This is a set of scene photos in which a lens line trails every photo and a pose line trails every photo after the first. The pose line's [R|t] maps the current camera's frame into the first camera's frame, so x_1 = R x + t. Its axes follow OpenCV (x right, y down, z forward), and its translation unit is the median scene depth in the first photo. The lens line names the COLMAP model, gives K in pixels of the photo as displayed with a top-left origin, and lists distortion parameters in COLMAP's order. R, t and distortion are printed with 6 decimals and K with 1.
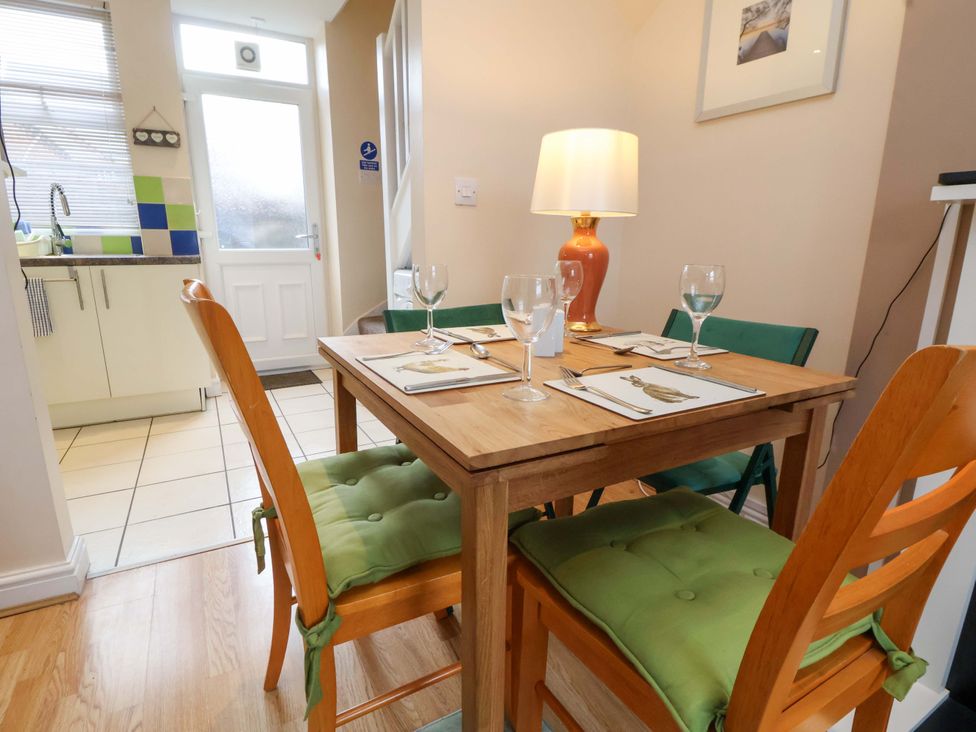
lens RADIAL K [[503.6, 0, 478.3], [0, 503.6, 366.5], [0, 0, 1]] dist [-0.000301, -0.014686]
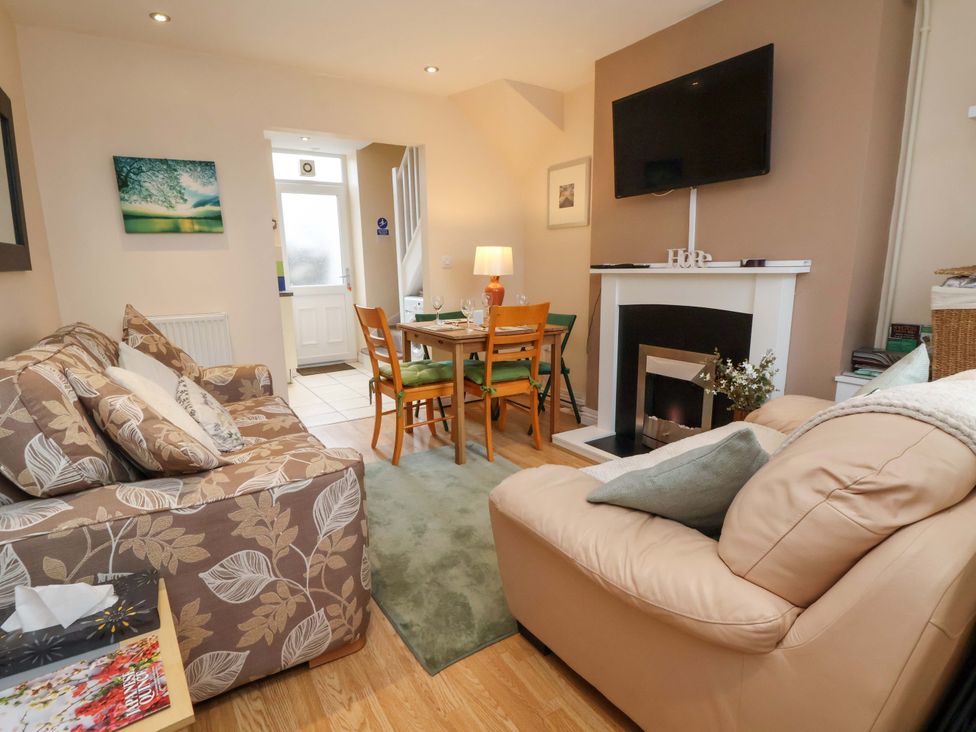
lens RADIAL K [[503.6, 0, 478.3], [0, 503.6, 366.5], [0, 0, 1]] dist [-0.000301, -0.014686]
pose [[0.998146, -0.034699, 0.050008, -0.008579], [0.036641, 0.998588, -0.038456, 0.134554], [-0.048603, 0.040217, 0.998008, -0.788506]]
